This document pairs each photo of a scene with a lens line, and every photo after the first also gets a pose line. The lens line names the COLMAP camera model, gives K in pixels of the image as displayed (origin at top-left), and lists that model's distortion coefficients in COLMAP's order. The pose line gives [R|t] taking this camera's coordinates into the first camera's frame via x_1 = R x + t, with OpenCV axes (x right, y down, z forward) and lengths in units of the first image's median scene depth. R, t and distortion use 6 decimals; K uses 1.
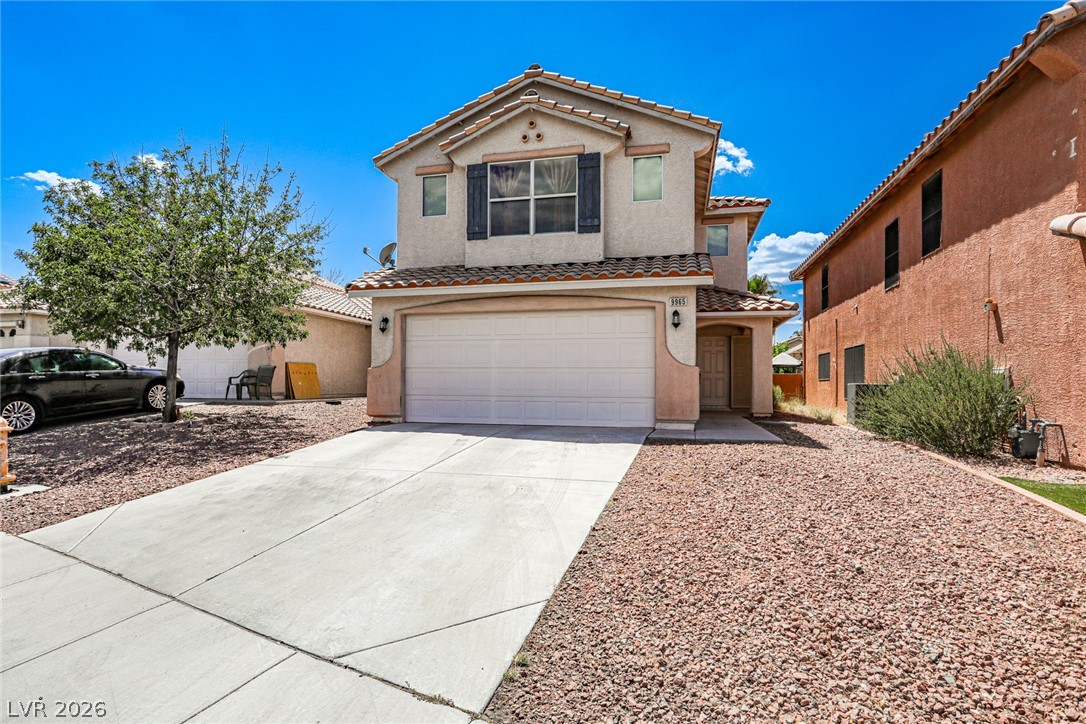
lens RADIAL K [[531.2, 0, 543.0], [0, 531.2, 362.0], [0, 0, 1]] dist [0.000708, 0.000798]
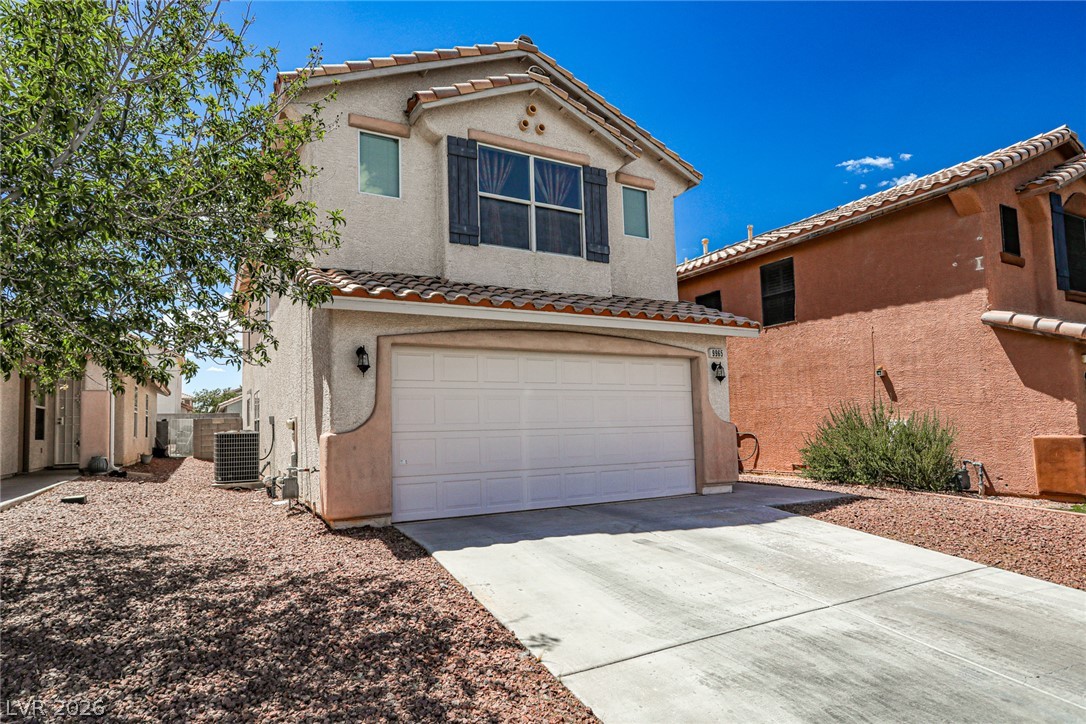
lens RADIAL K [[562.7, 0, 493.9], [0, 562.7, 375.2], [0, 0, 1]] dist [-0.001034, 0.000160]
pose [[0.773513, 0.034914, 0.632818, -0.576468], [0.001077, 0.998408, -0.056400, -0.017742], [-0.633779, 0.044308, 0.772244, 0.429173]]
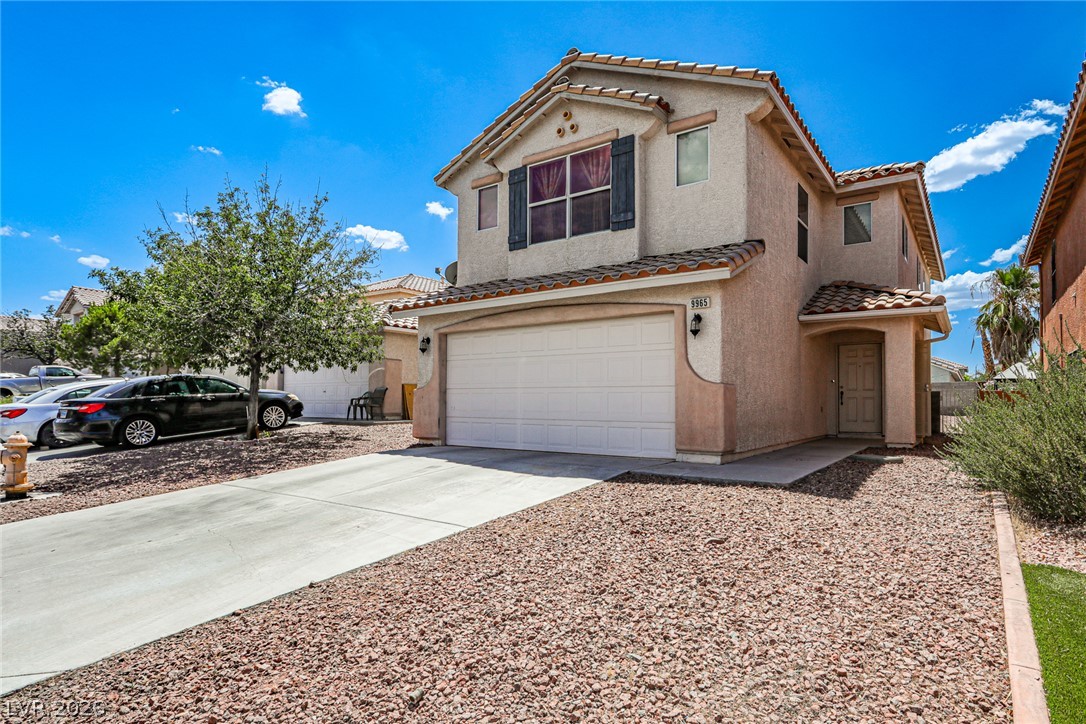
lens RADIAL K [[554.5, 0, 598.1], [0, 554.5, 375.7], [0, 0, 1]] dist [-0.001633, 0.000340]
pose [[0.945832, -0.017576, -0.324180, 0.330204], [0.014471, 0.999823, -0.011987, 0.003513], [0.324333, 0.006647, 0.945920, 0.138313]]
